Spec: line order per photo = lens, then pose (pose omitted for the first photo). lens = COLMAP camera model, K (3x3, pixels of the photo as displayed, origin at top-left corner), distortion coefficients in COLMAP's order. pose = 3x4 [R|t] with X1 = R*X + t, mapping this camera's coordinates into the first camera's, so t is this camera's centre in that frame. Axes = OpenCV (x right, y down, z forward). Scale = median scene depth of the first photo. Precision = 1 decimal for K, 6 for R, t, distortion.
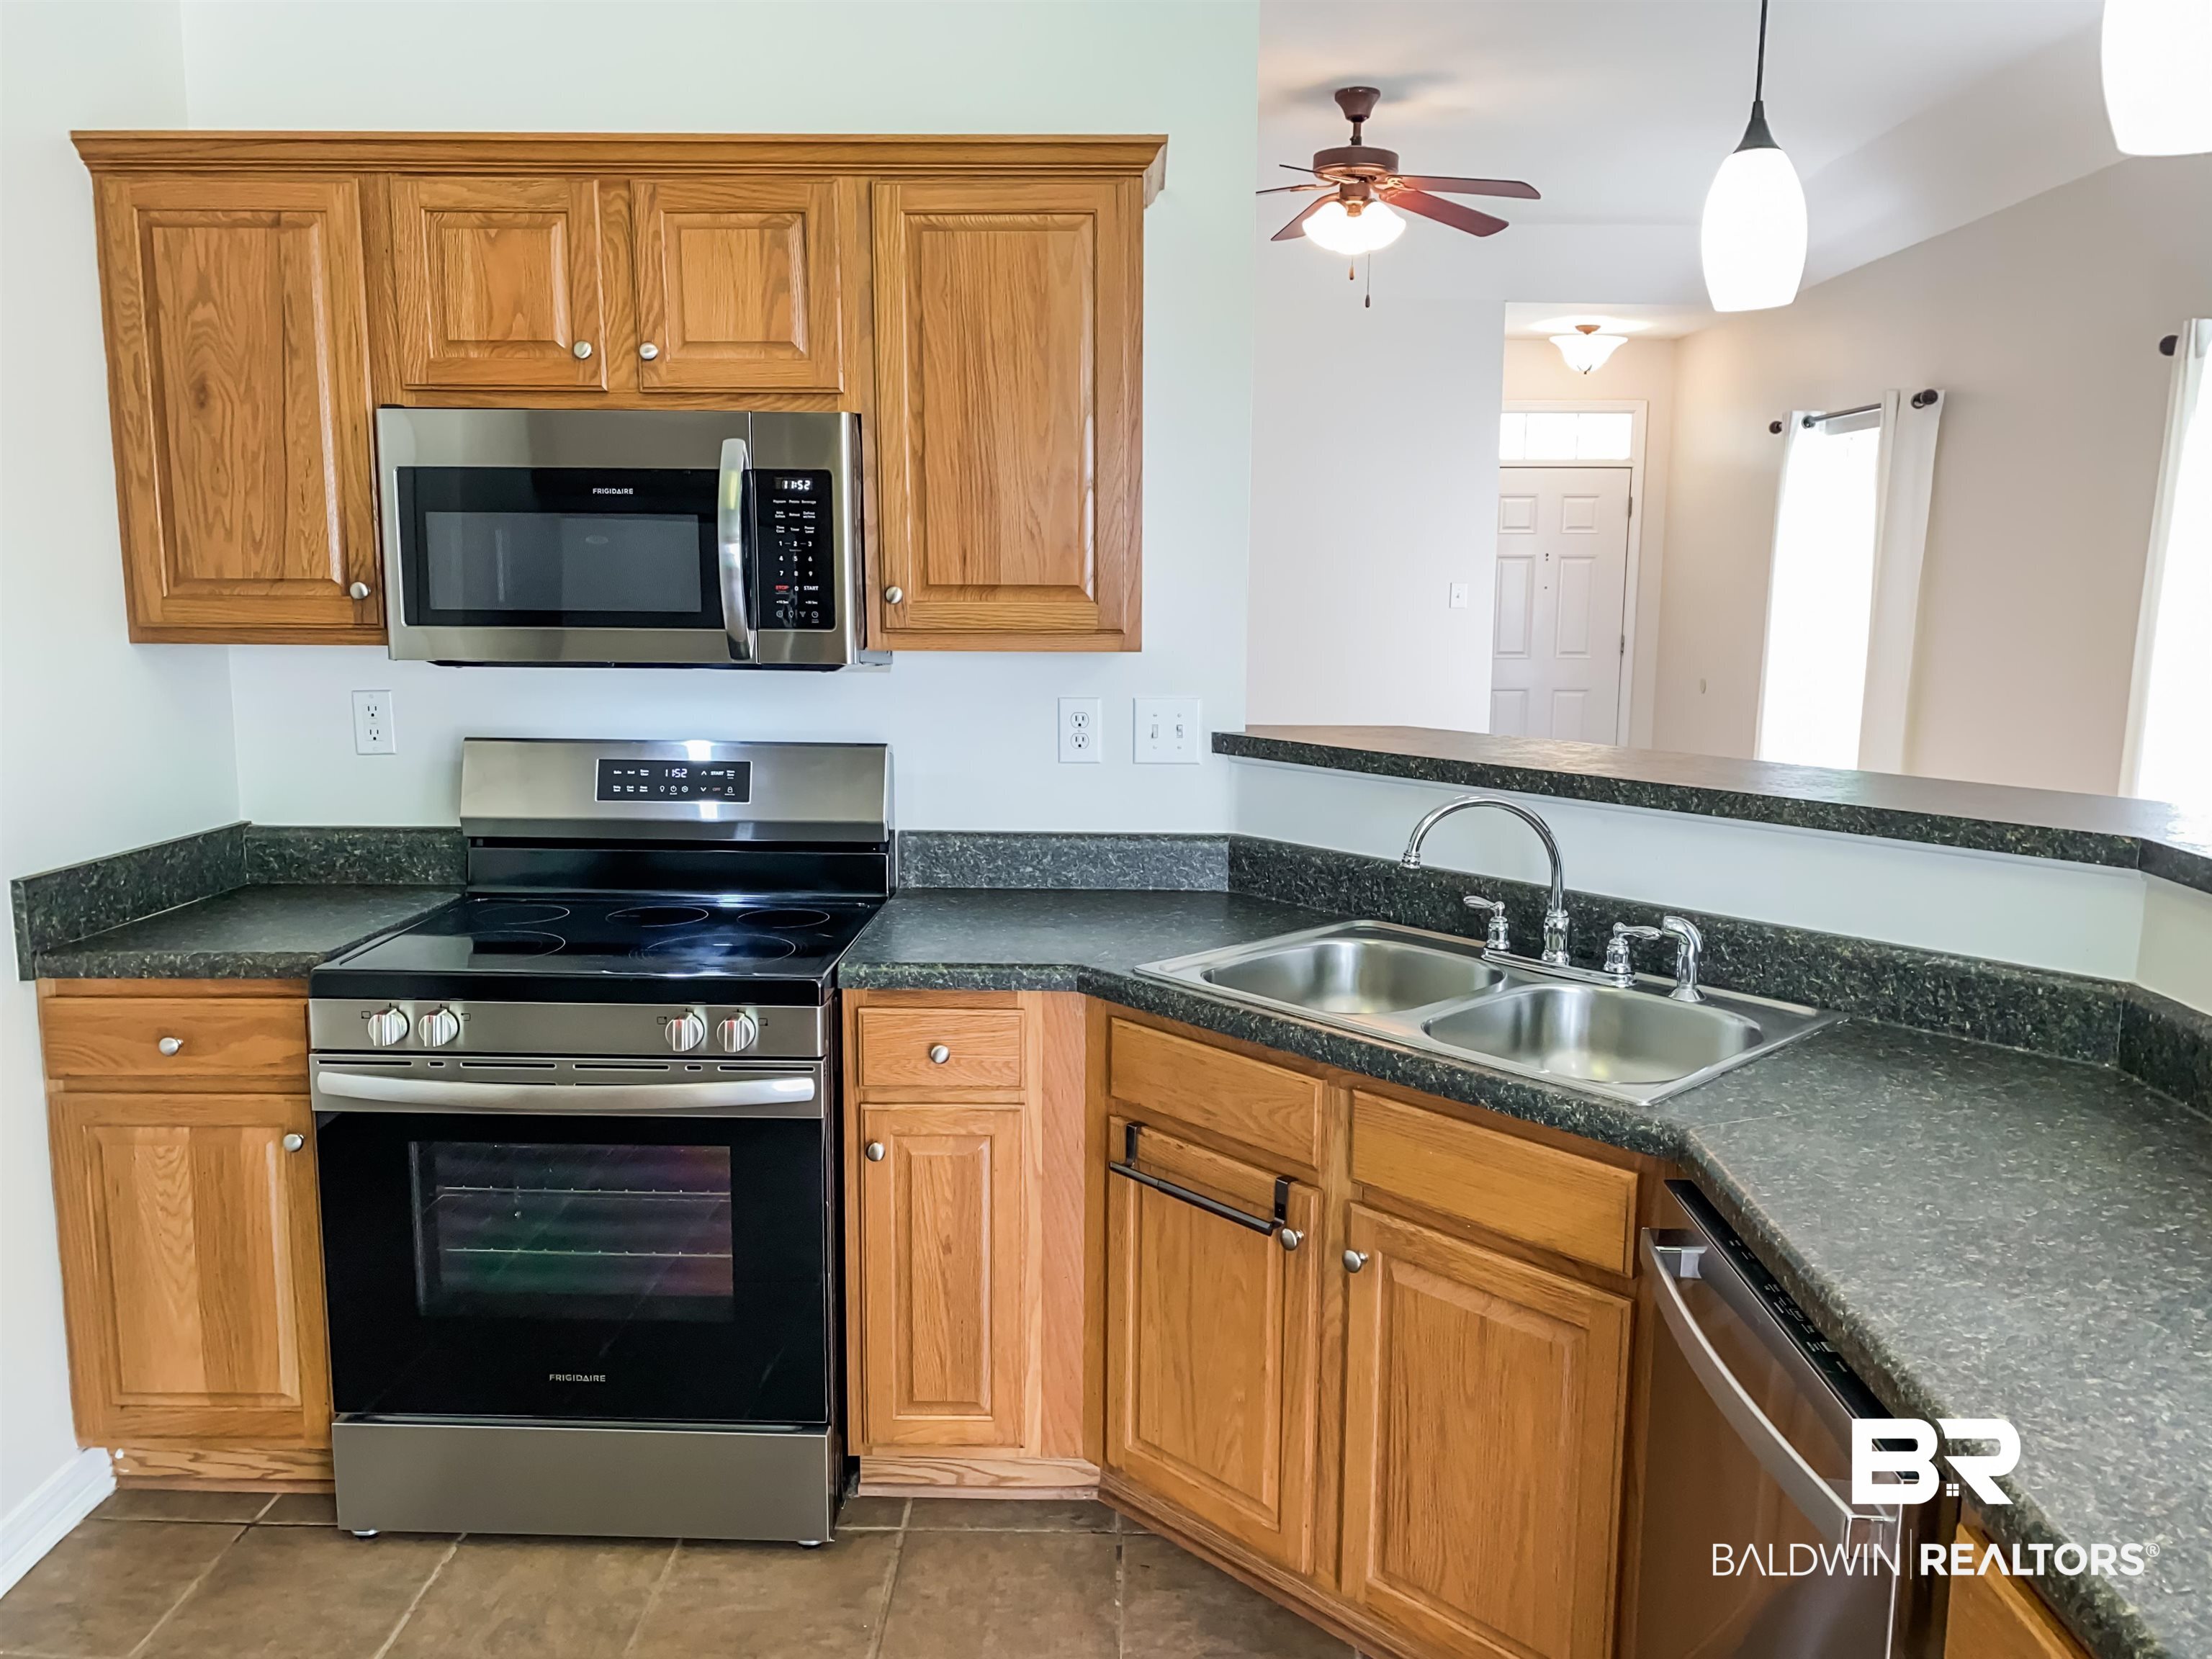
lens RADIAL K [[1677.1, 0, 1088.5], [0, 1677.1, 820.9], [0, 0, 1]] dist [0.047683, -0.037013]
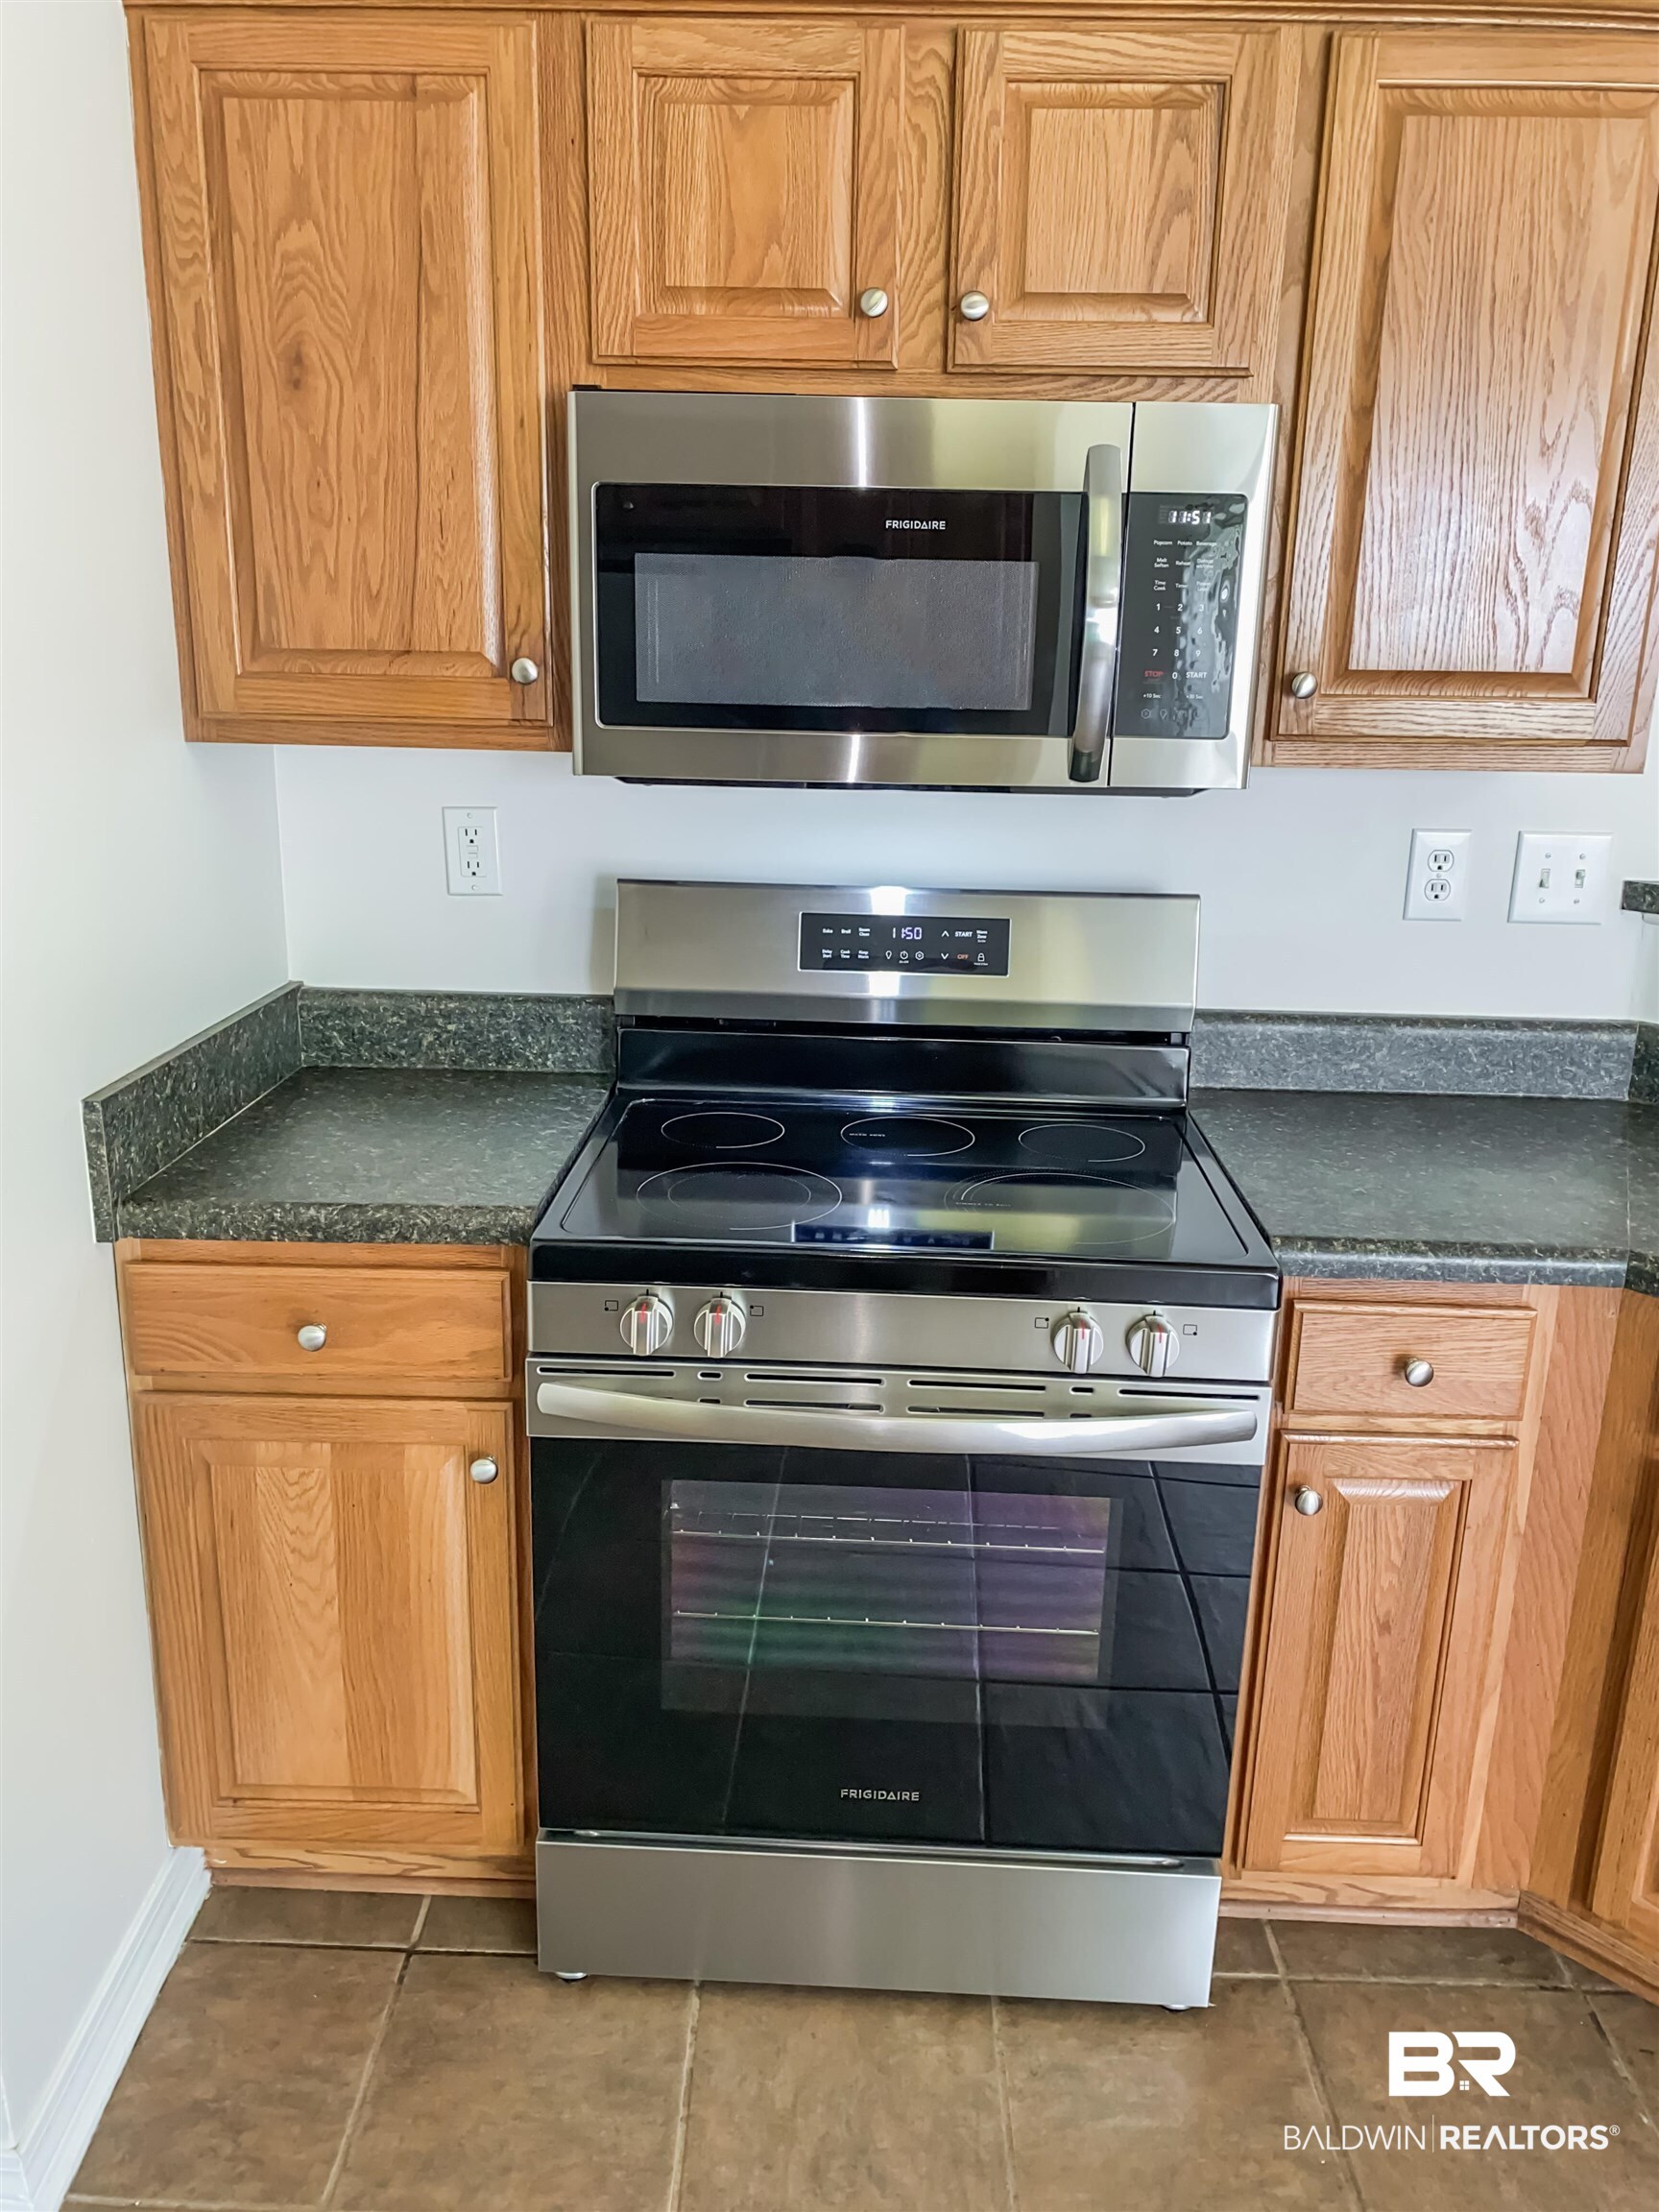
lens RADIAL K [[1690.2, 0, 829.5], [0, 1690.2, 1106.0], [0, 0, 1]] dist [0.043949, -0.040442]
pose [[0.999871, 0.016041, 0.000898, -0.312202], [-0.016032, 0.992544, 0.120829, -0.046833], [0.001047, -0.120827, 0.992673, 0.299483]]
